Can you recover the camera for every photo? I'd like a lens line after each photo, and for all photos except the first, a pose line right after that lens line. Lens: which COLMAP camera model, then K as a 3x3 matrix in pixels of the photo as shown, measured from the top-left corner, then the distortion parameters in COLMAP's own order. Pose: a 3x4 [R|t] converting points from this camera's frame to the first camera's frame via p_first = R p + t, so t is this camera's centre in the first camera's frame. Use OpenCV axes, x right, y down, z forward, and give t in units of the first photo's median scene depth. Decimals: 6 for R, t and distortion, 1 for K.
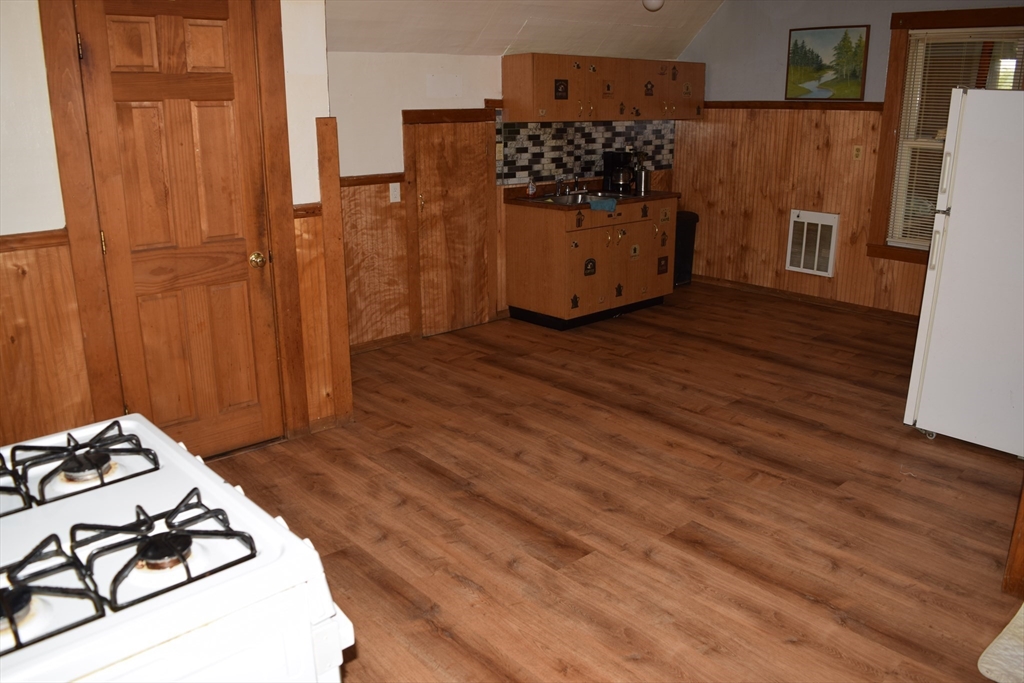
lens RADIAL K [[805.9, 0, 508.6], [0, 805.9, 337.7], [0, 0, 1]] dist [-0.094213, 0.021773]
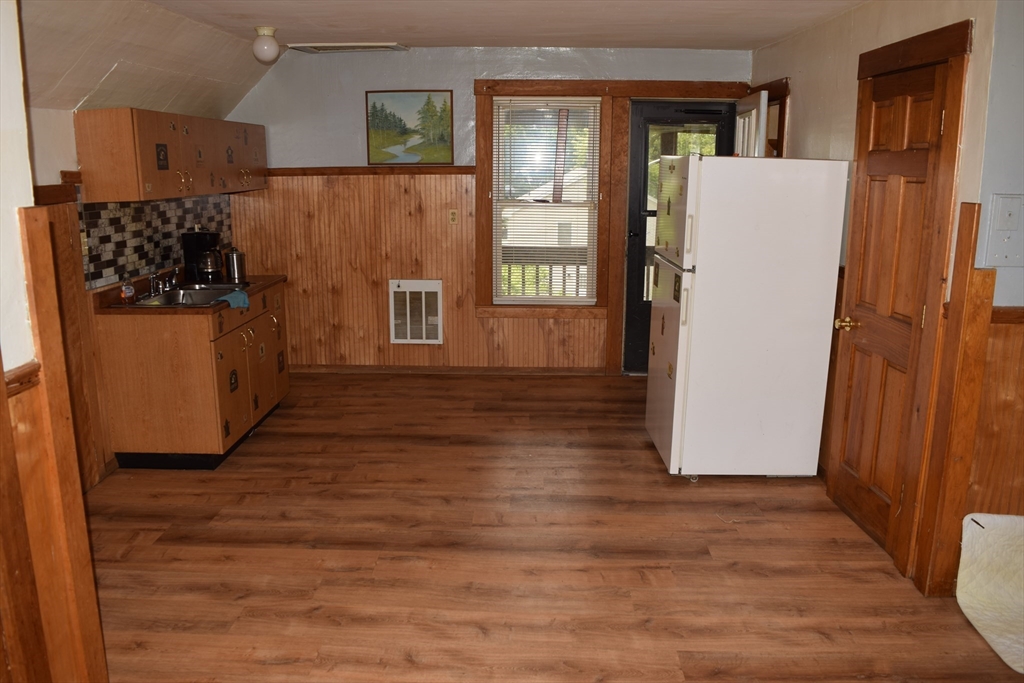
lens RADIAL K [[805.9, 0, 506.1], [0, 805.9, 338.4], [0, 0, 1]] dist [-0.094213, 0.021773]
pose [[0.698904, -0.147090, 0.699927, -0.324184], [0.198358, 0.980098, 0.007900, -0.105855], [-0.687159, 0.133314, 0.714171, 0.335867]]
